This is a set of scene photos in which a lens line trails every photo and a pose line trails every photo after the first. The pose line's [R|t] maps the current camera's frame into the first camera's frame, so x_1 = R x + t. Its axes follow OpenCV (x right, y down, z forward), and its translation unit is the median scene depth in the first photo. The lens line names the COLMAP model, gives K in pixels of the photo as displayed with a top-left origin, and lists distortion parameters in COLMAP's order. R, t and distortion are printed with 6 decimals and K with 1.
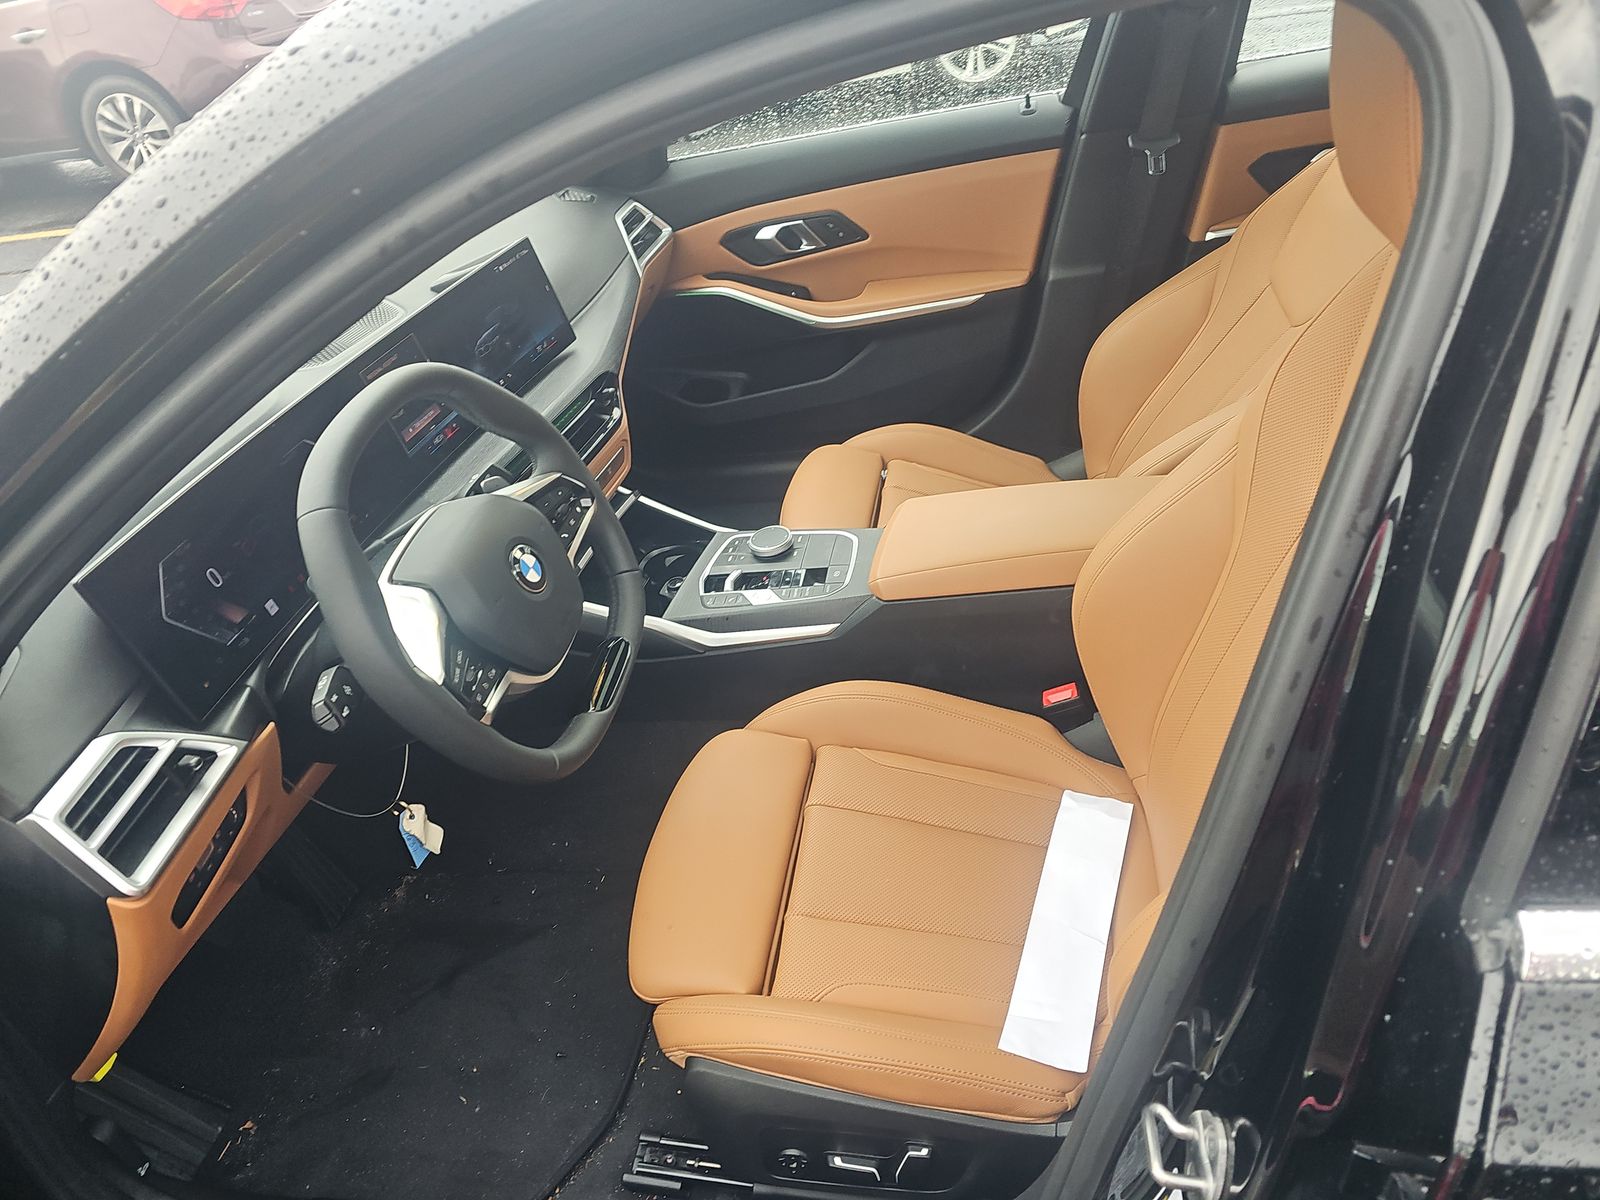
lens RADIAL K [[1057.9, 0, 800.8], [0, 1057.9, 633.7], [0, 0, 1]] dist [0.122364, -0.116298]
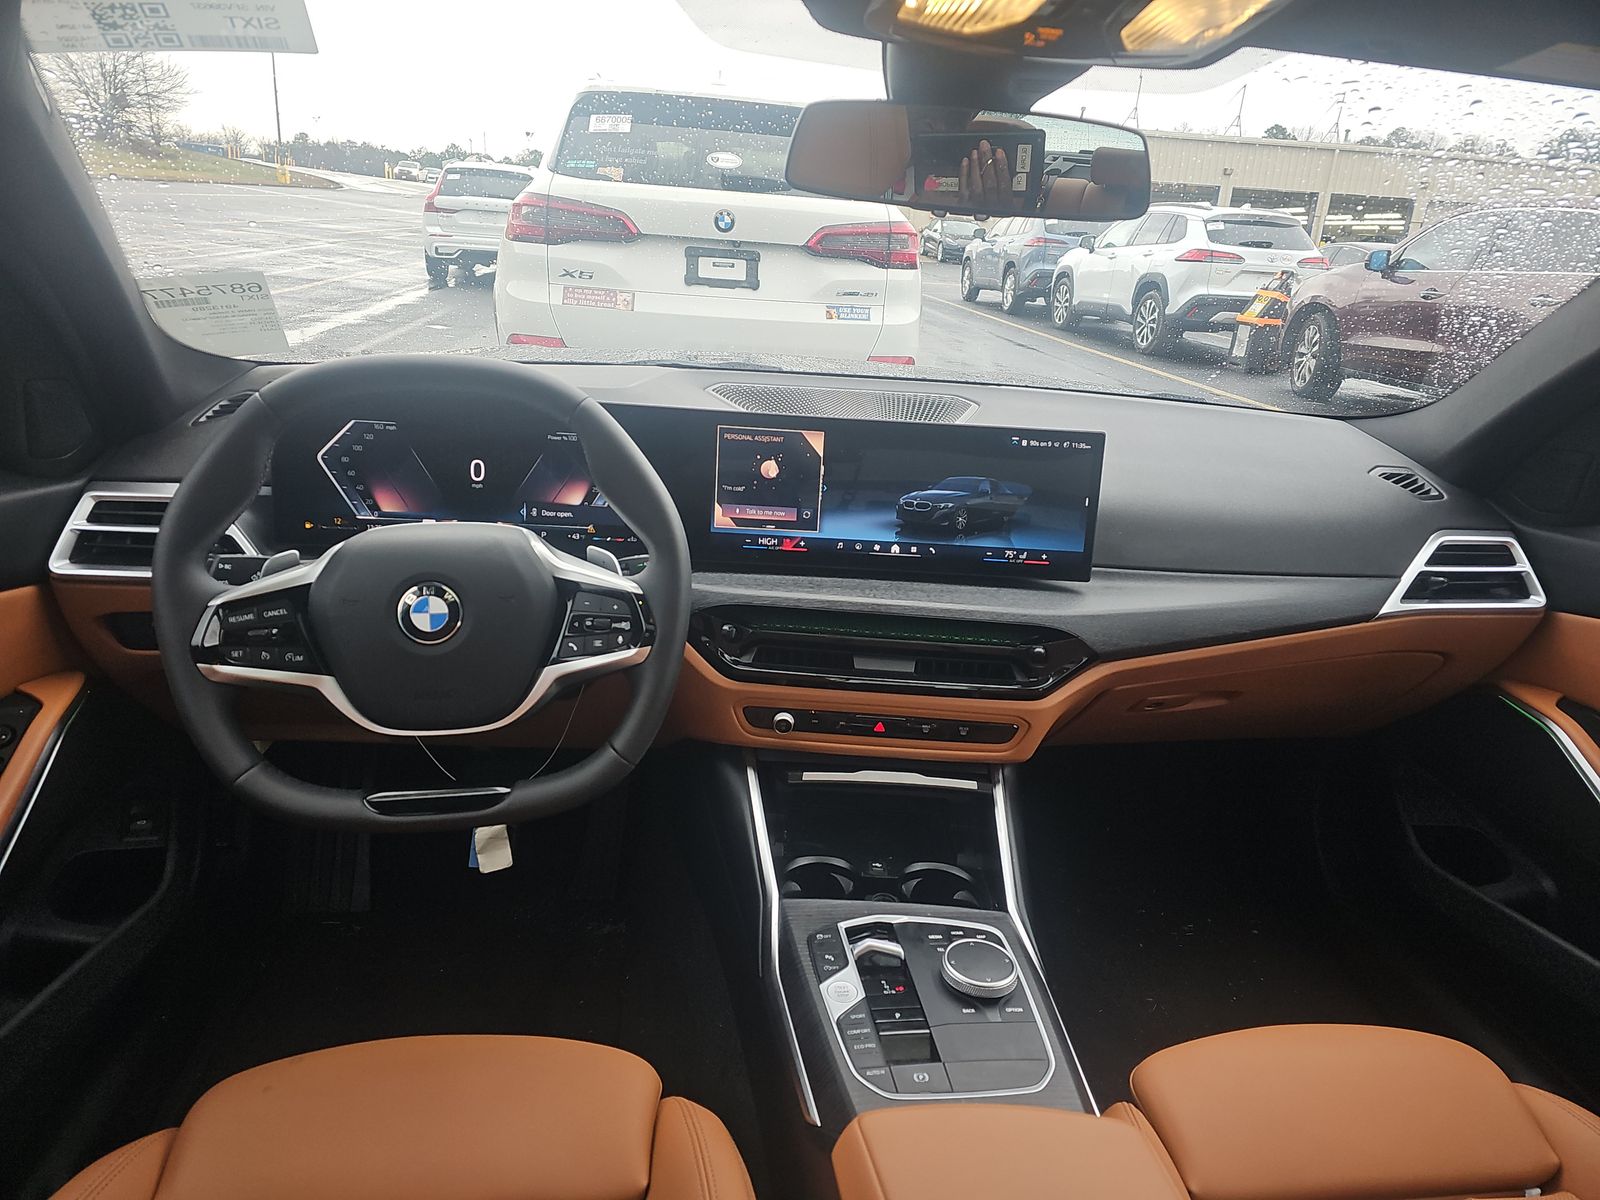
lens RADIAL K [[1057.9, 0, 800.8], [0, 1057.9, 633.7], [0, 0, 1]] dist [0.122364, -0.116298]
pose [[0.272465, 0.501646, -0.821044, 0.360416], [-0.668943, 0.712112, 0.213100, -0.298402], [0.691576, 0.491170, 0.529599, 0.561862]]
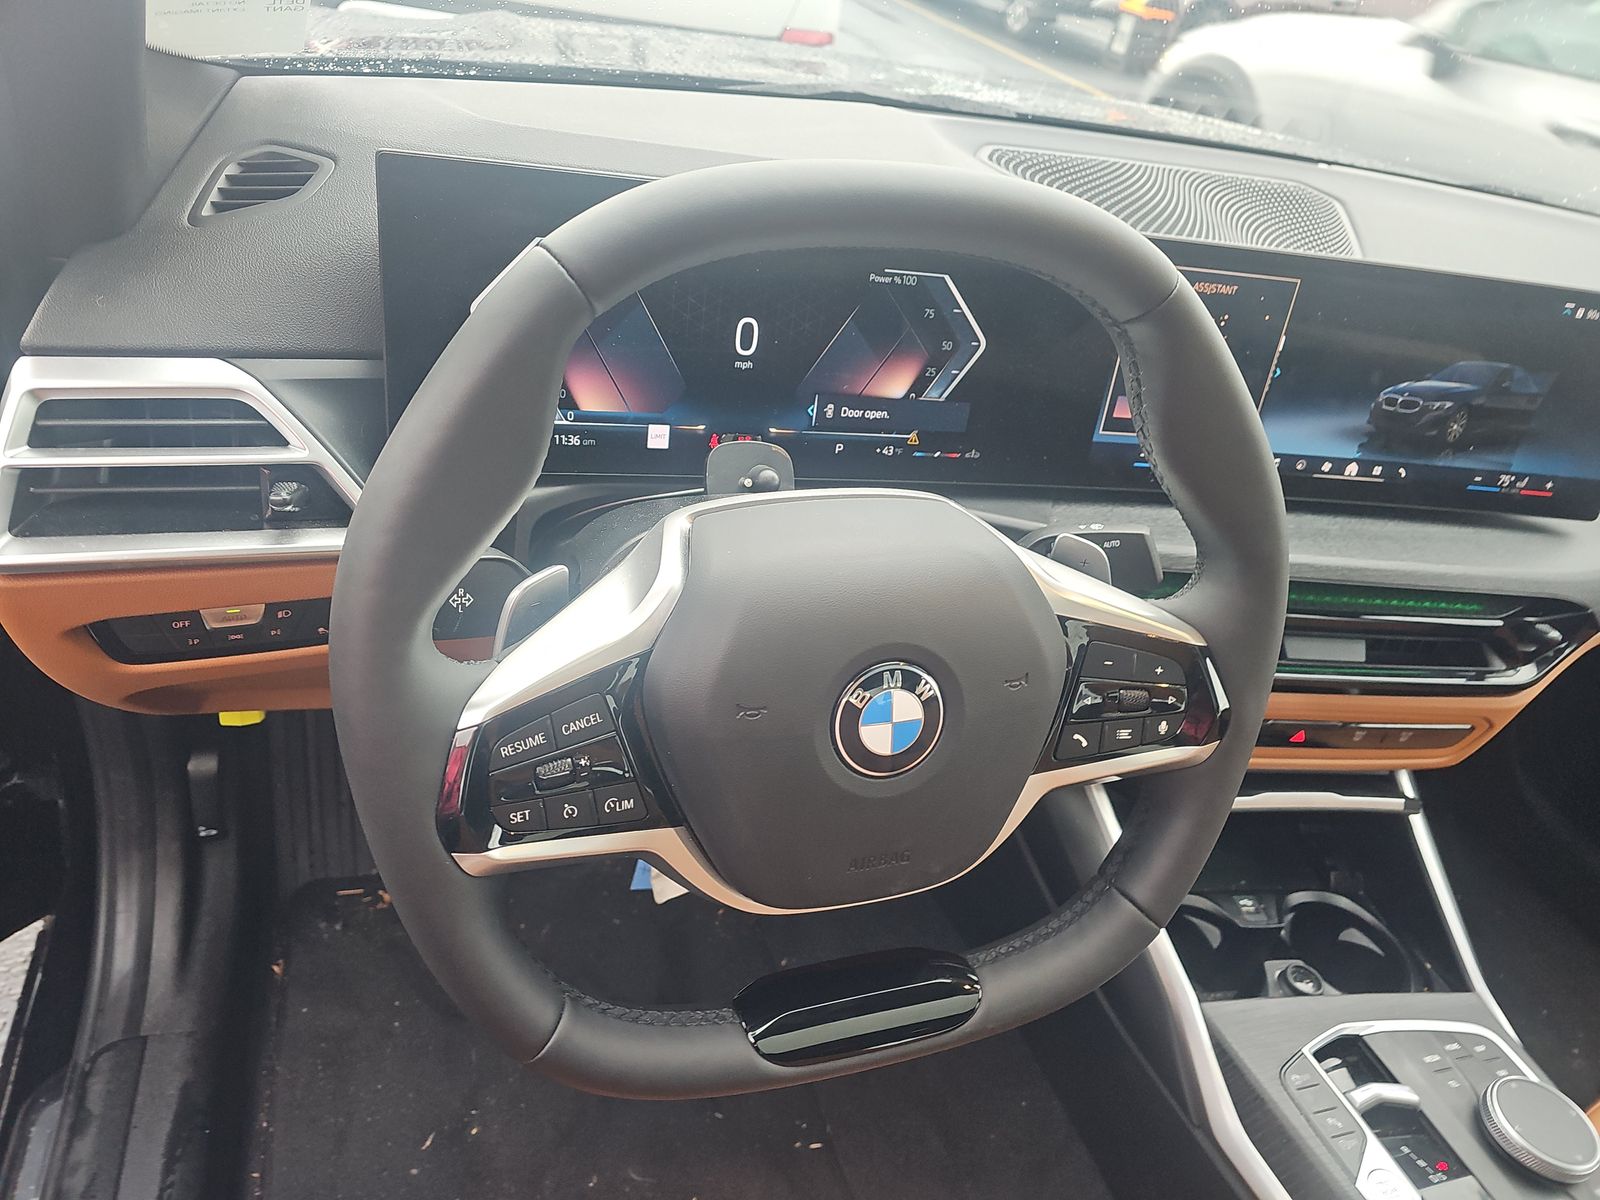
lens RADIAL K [[1057.9, 0, 800.8], [0, 1057.9, 633.7], [0, 0, 1]] dist [0.122364, -0.116298]
pose [[0.413837, 0.702843, -0.578576, -0.039483], [-0.725402, 0.638591, 0.256892, -0.118645], [0.550029, 0.313389, 0.774116, 0.473140]]
